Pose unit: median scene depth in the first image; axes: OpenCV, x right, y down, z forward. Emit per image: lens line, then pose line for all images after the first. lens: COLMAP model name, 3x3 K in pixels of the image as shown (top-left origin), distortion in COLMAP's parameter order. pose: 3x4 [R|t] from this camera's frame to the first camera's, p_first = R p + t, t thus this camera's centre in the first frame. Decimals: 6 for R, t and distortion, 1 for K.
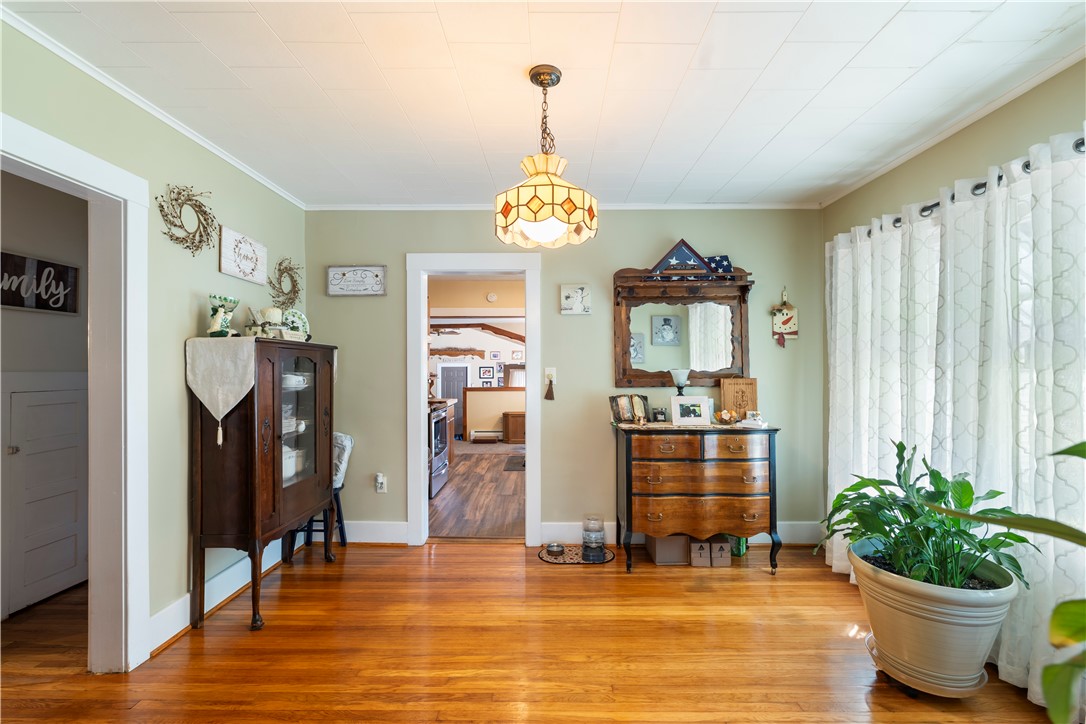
lens RADIAL K [[489.3, 0, 547.2], [0, 489.3, 363.9], [0, 0, 1]] dist [-0.000277, -0.000375]
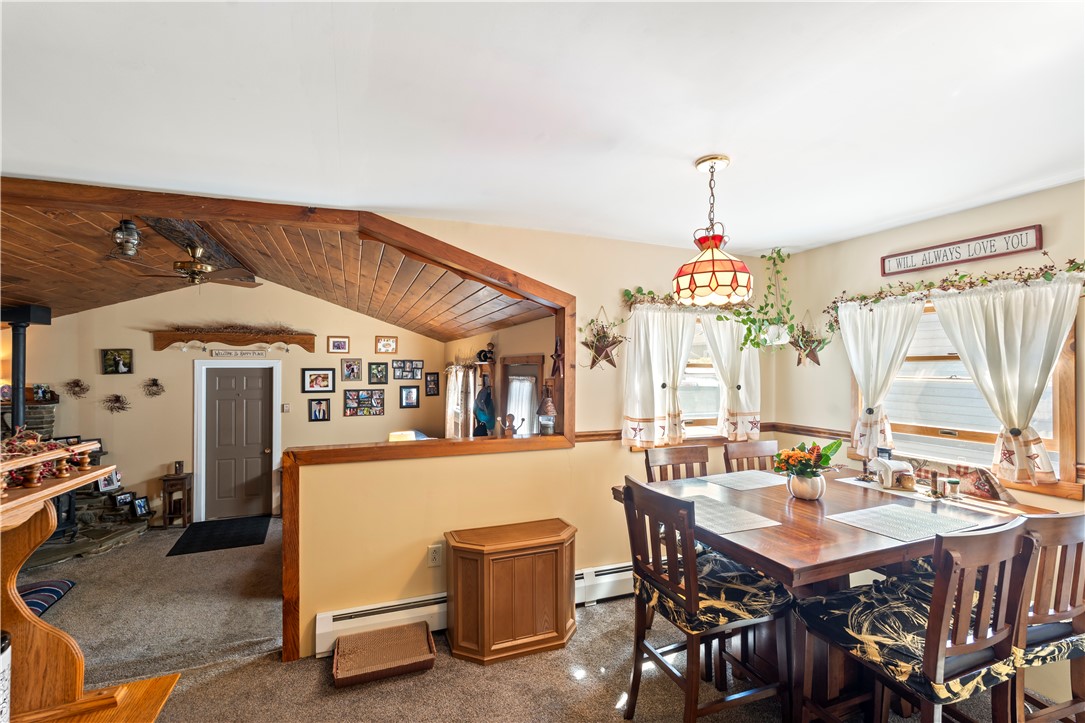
lens RADIAL K [[488.8, 0, 546.7], [0, 488.8, 363.4], [0, 0, 1]] dist [-0.000277, -0.000375]
pose [[0.929966, 0.003804, 0.367627, -0.092840], [-0.002947, 0.999991, -0.002894, 0.002080], [-0.367635, 0.001608, 0.929969, 0.479058]]
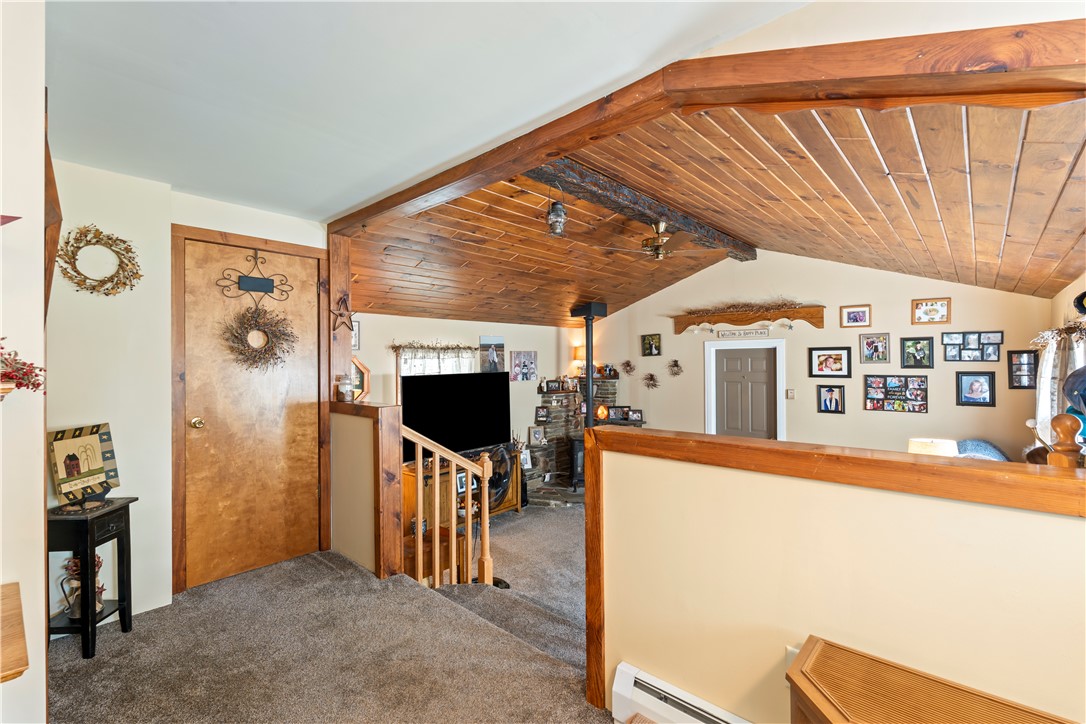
lens RADIAL K [[489.3, 0, 547.2], [0, 489.3, 363.9], [0, 0, 1]] dist [-0.000277, -0.000375]
pose [[0.746546, -0.001242, -0.665332, -0.034104], [0.008164, 0.999940, 0.007294, 0.014517], [0.665284, -0.010877, 0.746512, 0.568988]]
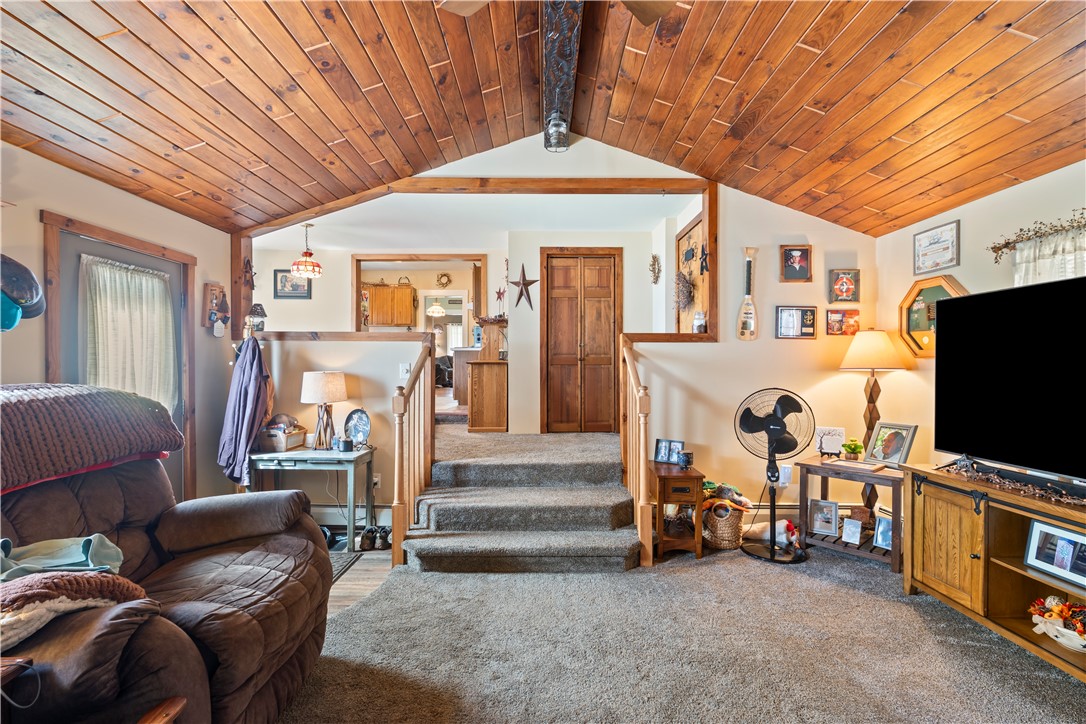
lens RADIAL K [[489.3, 0, 547.2], [0, 489.3, 363.9], [0, 0, 1]] dist [-0.000277, -0.000375]
pose [[-0.999978, 0.001563, -0.006502, -0.177479], [0.001598, 0.999984, -0.005411, 0.051545], [0.006494, -0.005421, -0.999964, 0.958052]]
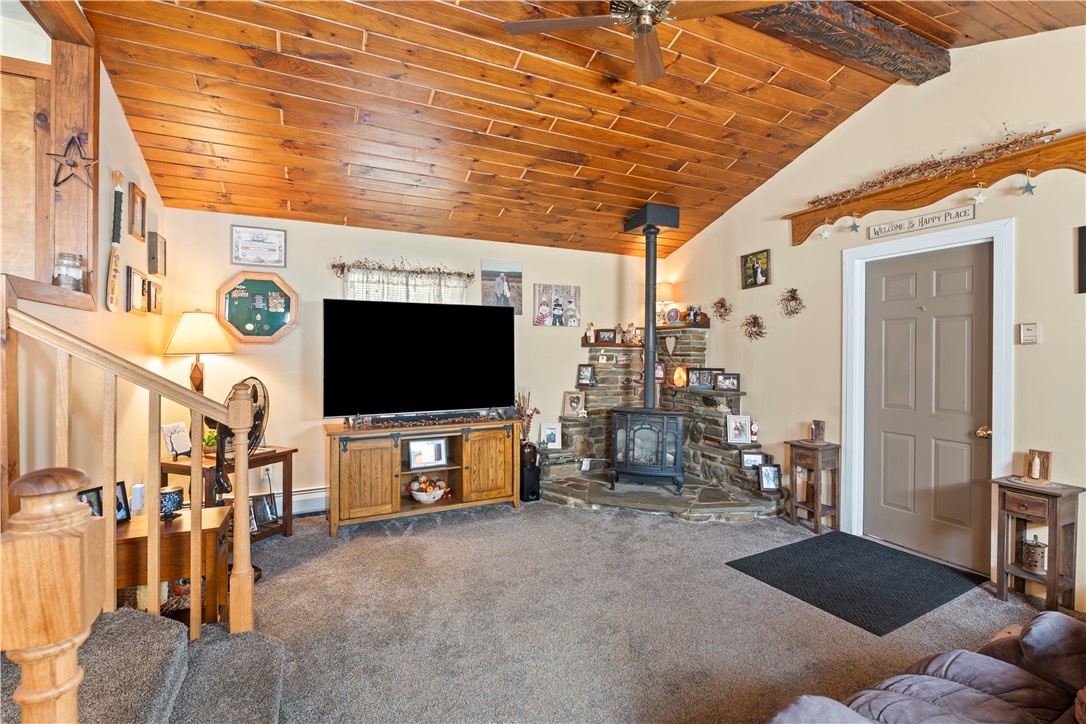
lens RADIAL K [[495.1, 0, 544.1], [0, 495.1, 355.0], [0, 0, 1]] dist [0.001040, 0.000059]
pose [[0.426276, 0.007775, -0.904560, -0.059034], [-0.004356, 0.999969, 0.006543, 0.051577], [0.904583, 0.001151, 0.426297, 0.752065]]
